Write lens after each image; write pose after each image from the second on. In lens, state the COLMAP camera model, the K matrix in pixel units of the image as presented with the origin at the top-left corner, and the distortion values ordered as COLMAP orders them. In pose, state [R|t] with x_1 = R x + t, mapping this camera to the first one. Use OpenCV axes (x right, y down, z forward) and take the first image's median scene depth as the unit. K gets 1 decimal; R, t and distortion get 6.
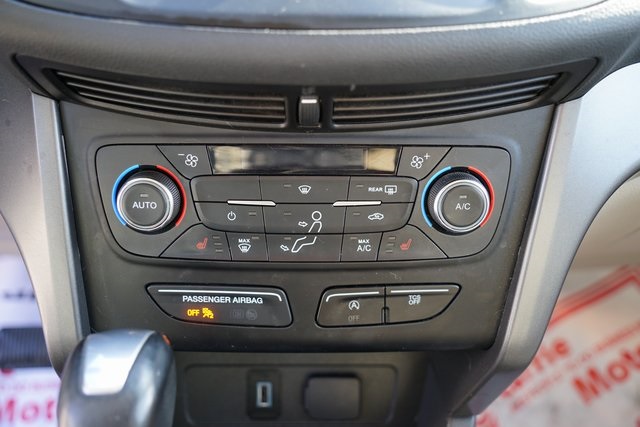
lens RADIAL K [[624.9, 0, 320.0], [0, 624.9, 213.5], [0, 0, 1]] dist [0.011572, 0.007514]
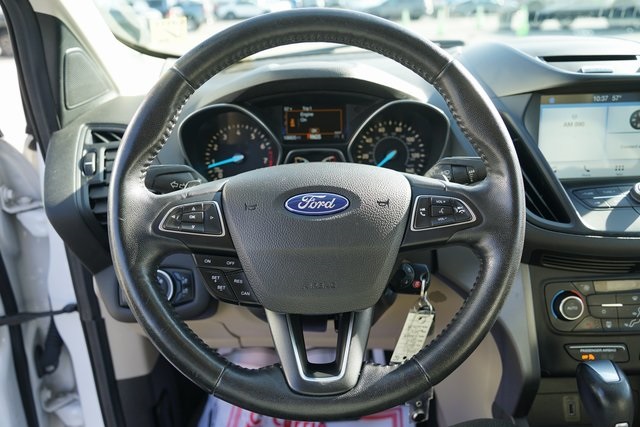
lens RADIAL K [[517.9, 0, 320.0], [0, 517.9, 213.5], [0, 0, 1]] dist [-0.066172, 0.062828]
pose [[0.999165, -0.040861, -0.000758, -1.289252], [0.039804, 0.977176, -0.208667, 0.002036], [0.009267, 0.208463, 0.977986, -1.008307]]
